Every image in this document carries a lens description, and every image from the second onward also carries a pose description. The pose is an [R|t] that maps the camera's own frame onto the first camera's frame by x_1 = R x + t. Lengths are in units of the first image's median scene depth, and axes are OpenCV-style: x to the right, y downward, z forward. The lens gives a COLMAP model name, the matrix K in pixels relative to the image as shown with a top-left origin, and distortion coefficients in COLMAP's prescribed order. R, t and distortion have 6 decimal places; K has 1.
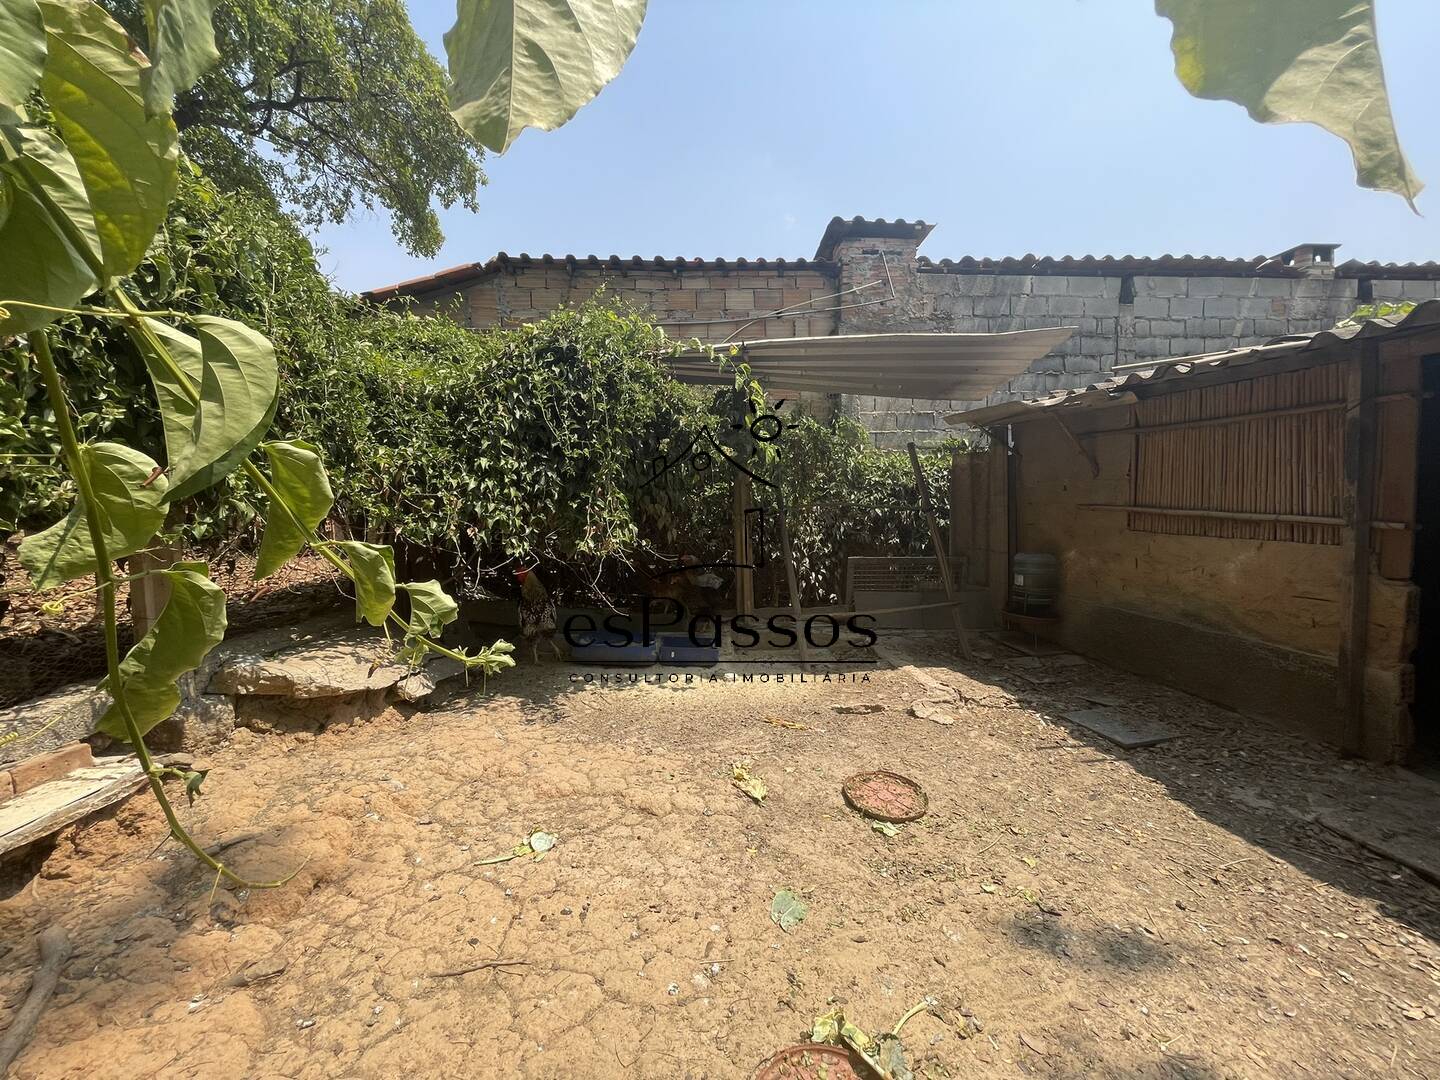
lens RADIAL K [[582.6, 0, 720.0], [0, 582.6, 540.0], [0, 0, 1]] dist [-0.000936, 0.000438]
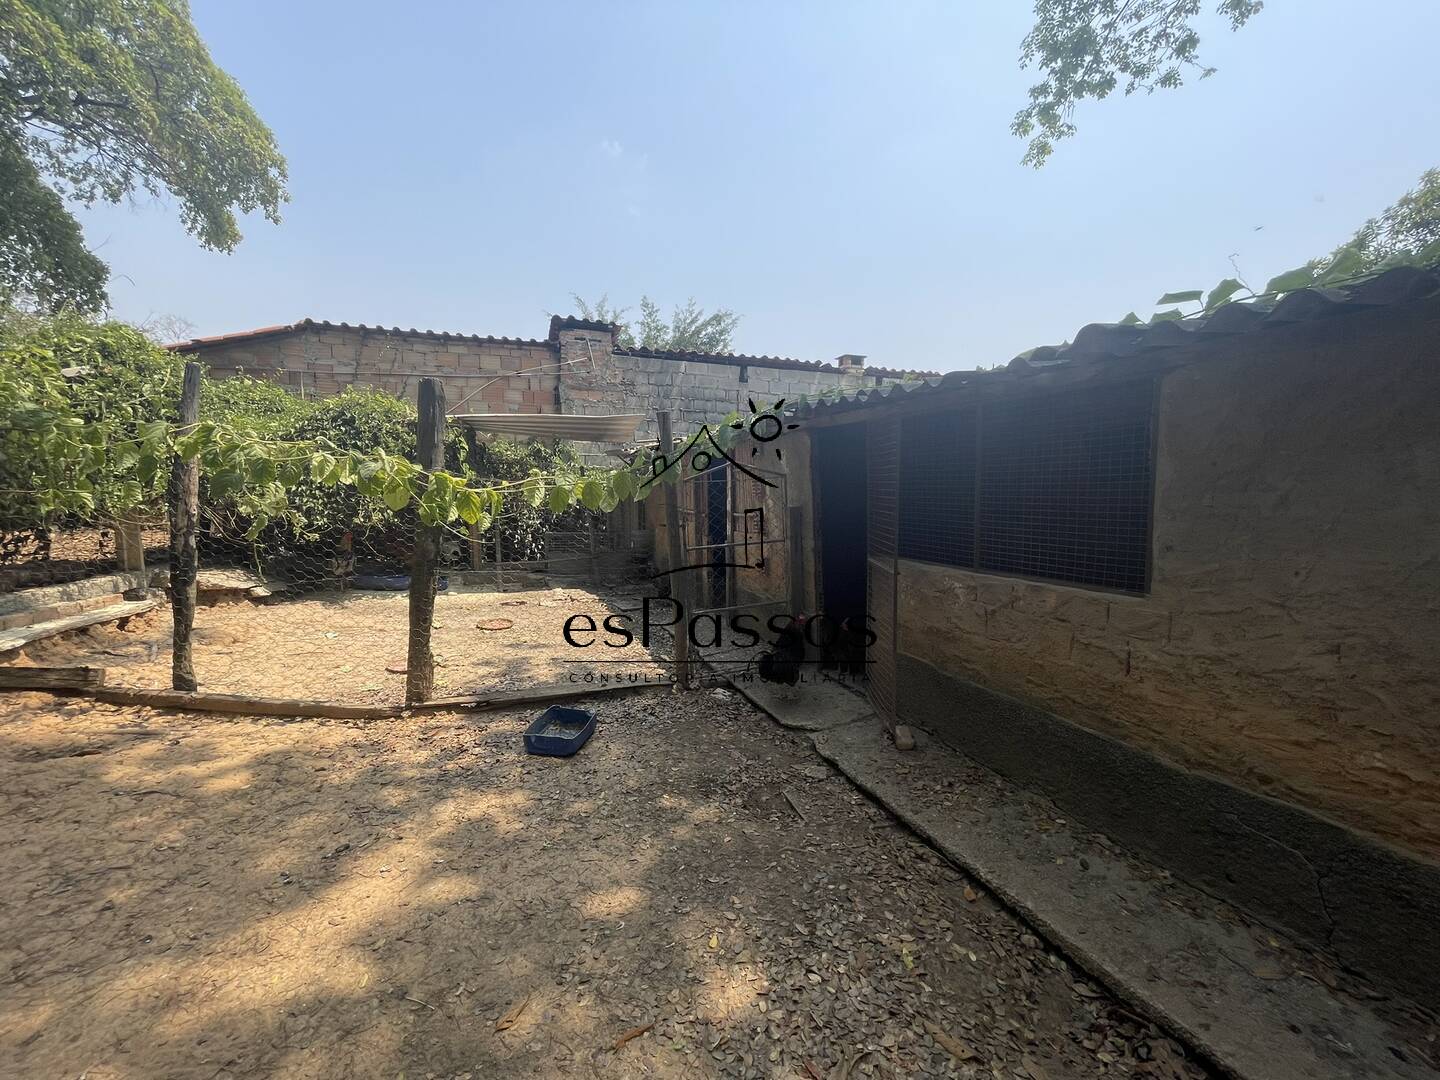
lens RADIAL K [[582.6, 0, 720.0], [0, 582.6, 540.0], [0, 0, 1]] dist [-0.000936, 0.000438]
pose [[0.965332, 0.004513, 0.260987, 0.216172], [-0.008213, 0.999881, 0.013088, 0.019792], [-0.260897, -0.014777, 0.965254, -0.610968]]
